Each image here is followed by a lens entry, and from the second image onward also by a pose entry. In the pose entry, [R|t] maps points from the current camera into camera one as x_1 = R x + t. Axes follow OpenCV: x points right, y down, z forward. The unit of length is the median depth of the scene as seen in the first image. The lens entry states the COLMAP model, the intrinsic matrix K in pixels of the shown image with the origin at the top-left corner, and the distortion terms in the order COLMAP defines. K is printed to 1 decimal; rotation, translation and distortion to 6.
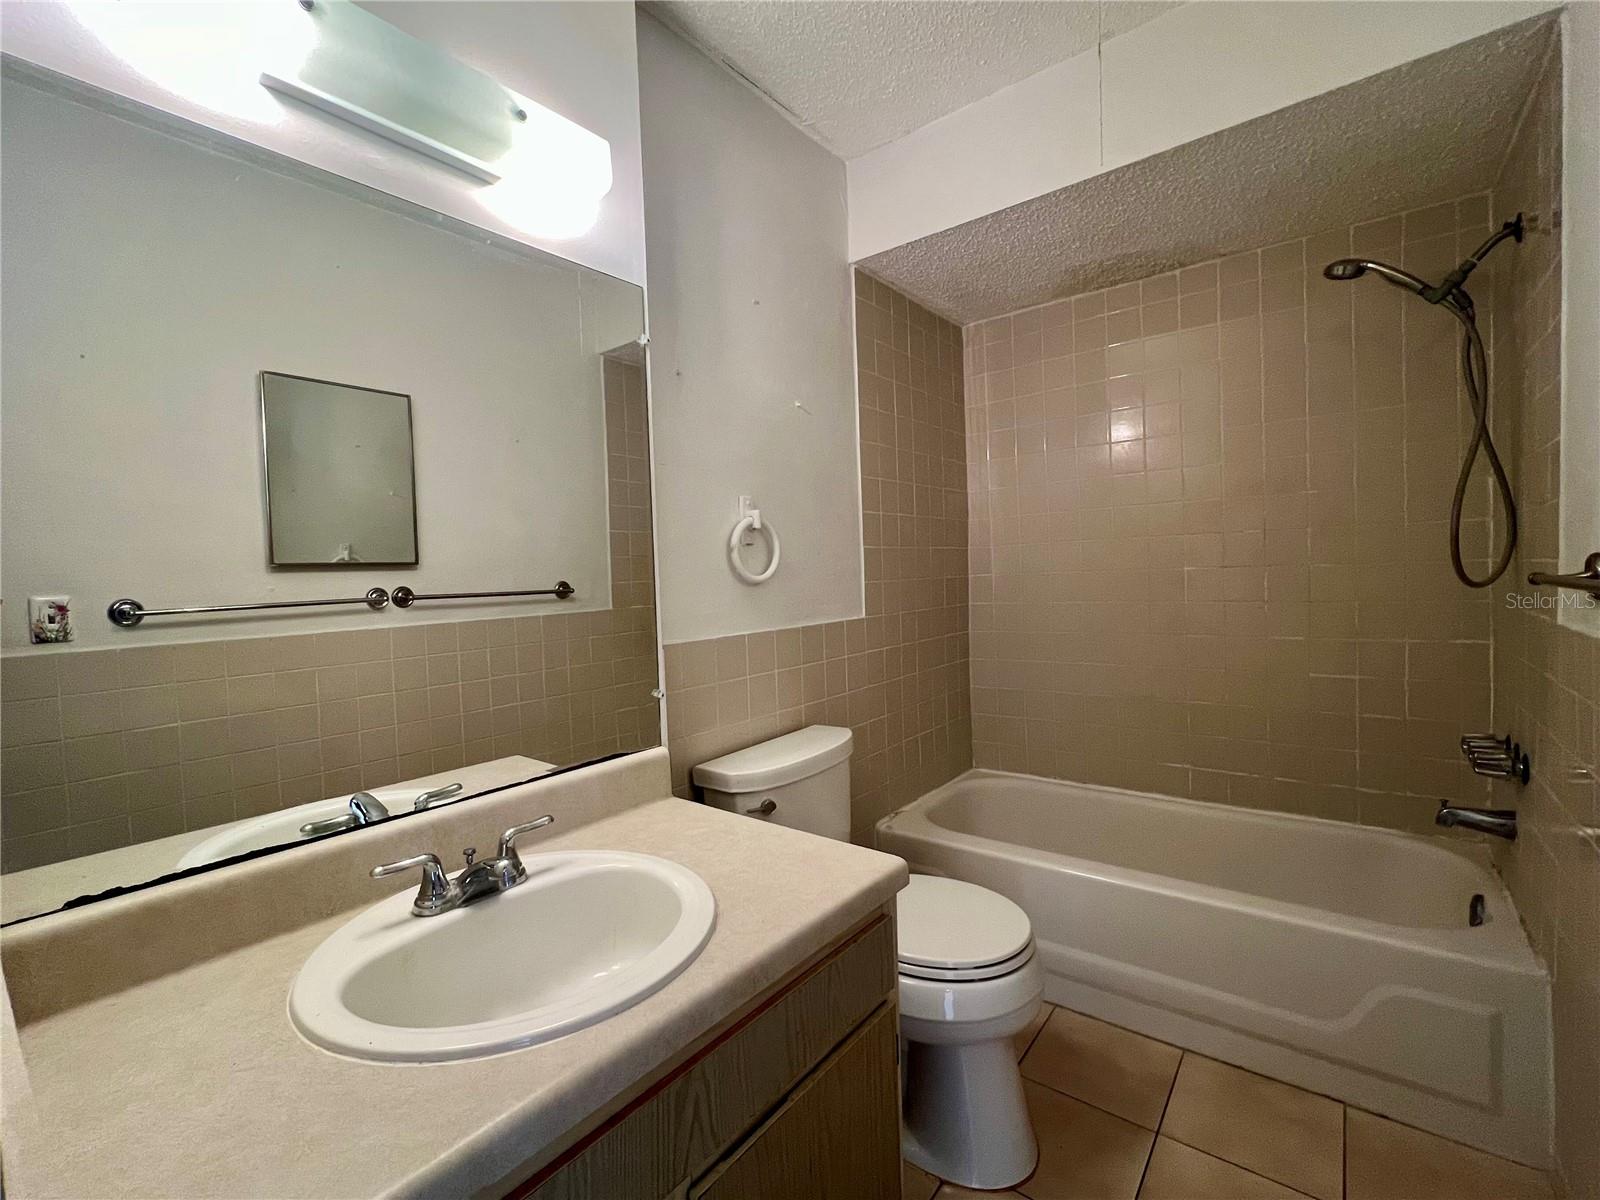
lens RADIAL K [[702.6, 0, 800.0], [0, 702.6, 600.0], [0, 0, 1]] dist [0.011683, 0.000329]
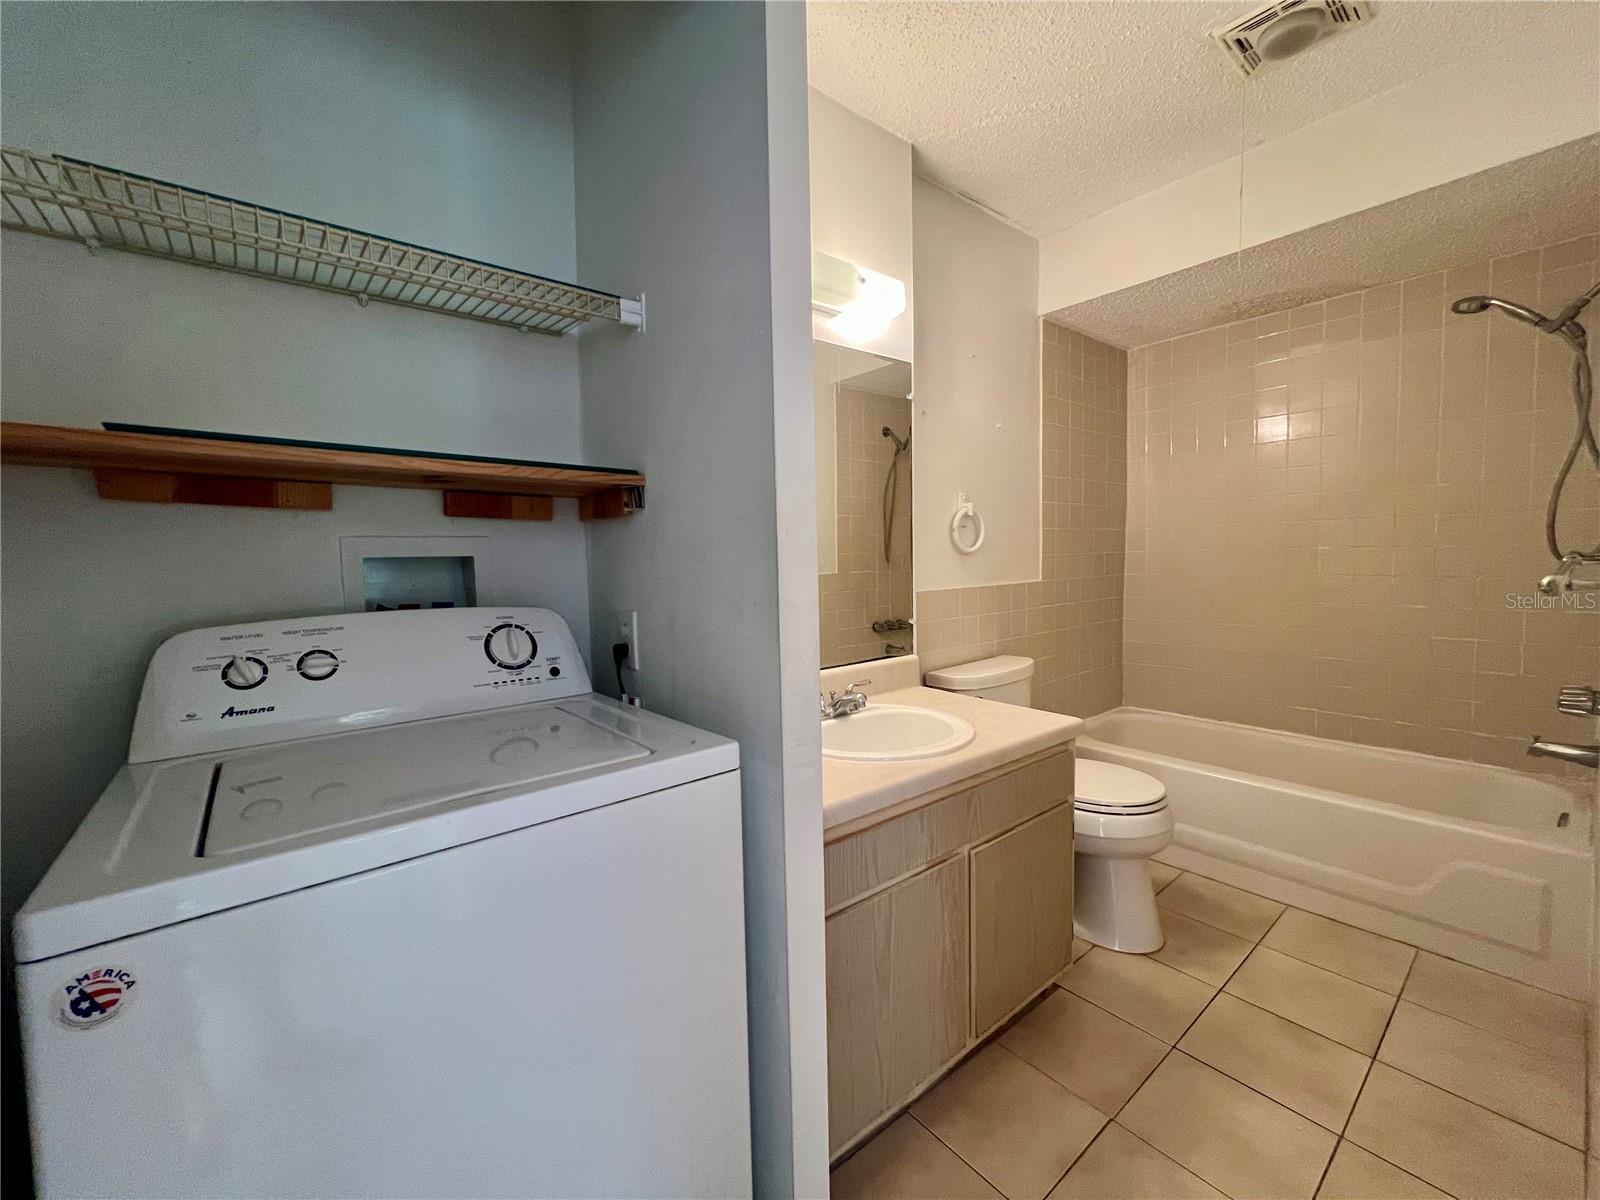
lens RADIAL K [[646.0, 0, 800.0], [0, 646.0, 600.0], [0, 0, 1]] dist [0.000543, 0.004636]
pose [[0.975731, 0.030052, -0.216902, -0.110521], [-0.021699, 0.998932, 0.040791, 0.025630], [0.217896, -0.035094, 0.975341, -0.385219]]
